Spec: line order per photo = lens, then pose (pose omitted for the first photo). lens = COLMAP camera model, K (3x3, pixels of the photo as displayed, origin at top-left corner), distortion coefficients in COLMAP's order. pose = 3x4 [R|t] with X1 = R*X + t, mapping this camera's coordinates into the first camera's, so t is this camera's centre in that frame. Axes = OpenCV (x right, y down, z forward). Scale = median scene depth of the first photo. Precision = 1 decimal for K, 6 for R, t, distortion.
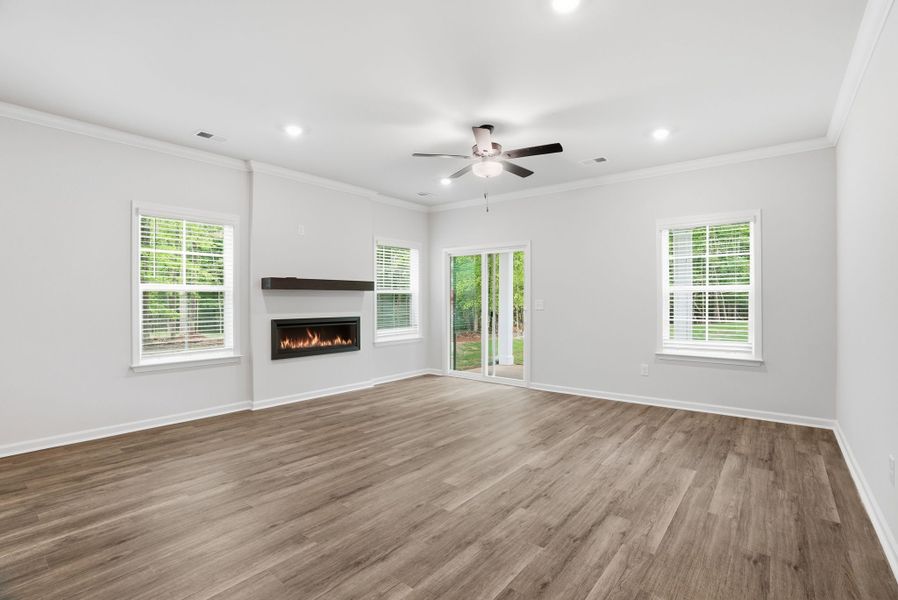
lens RADIAL K [[424.2, 0, 447.2], [0, 424.2, 300.2], [0, 0, 1]] dist [-0.064126, 0.021756]
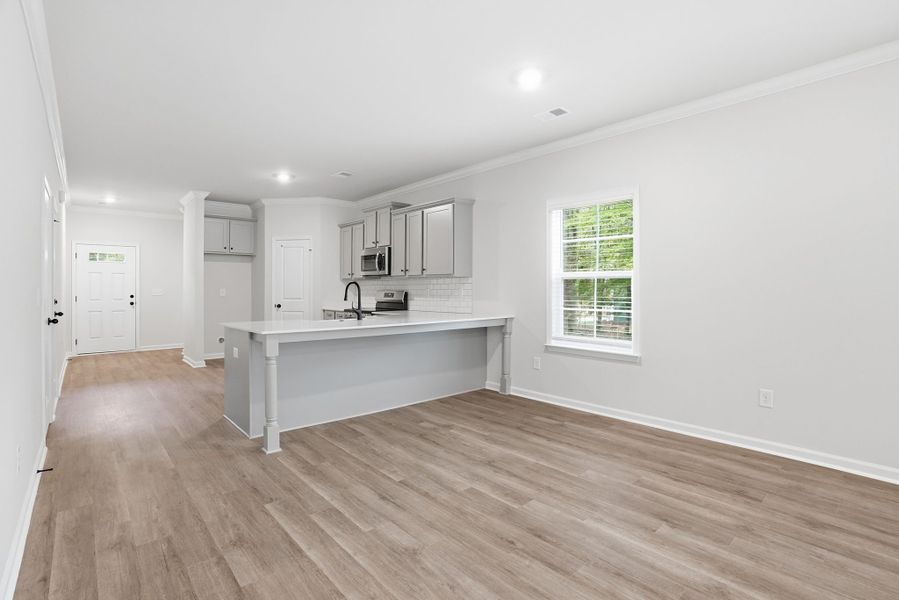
lens RADIAL K [[430.0, 0, 448.1], [0, 430.0, 290.8], [0, 0, 1]] dist [-0.053796, 0.011566]
pose [[-0.168751, 0.006195, -0.985639, -0.030099], [-0.000025, 0.999980, 0.006289, -0.000265], [0.985659, 0.001086, -0.168747, 0.367815]]
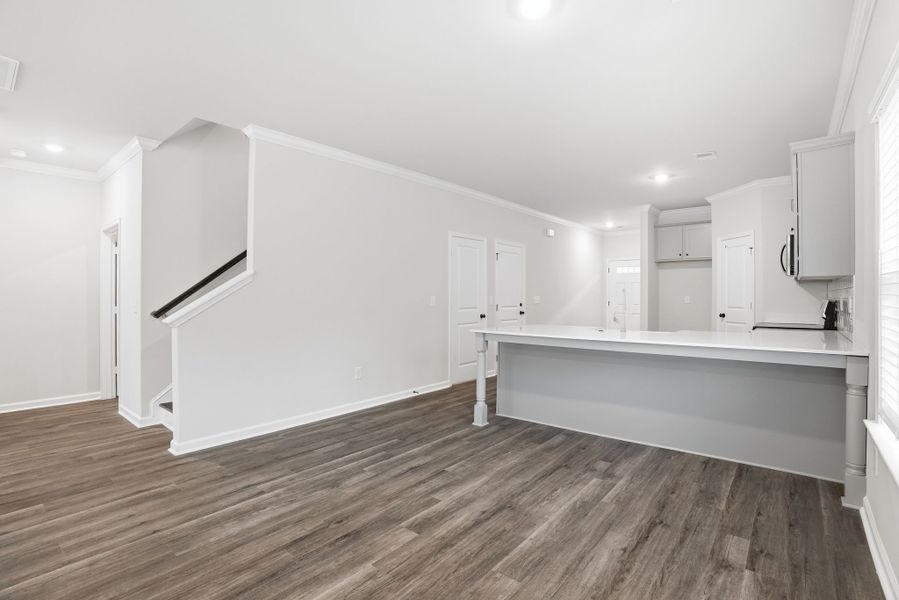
lens RADIAL K [[424.7, 0, 448.5], [0, 424.7, 293.8], [0, 0, 1]] dist [-0.064126, 0.021756]
pose [[-0.999914, 0.003778, 0.012581, -0.815286], [0.003733, 0.999987, -0.003613, -0.004264], [-0.012595, -0.003566, -0.999914, 1.022177]]
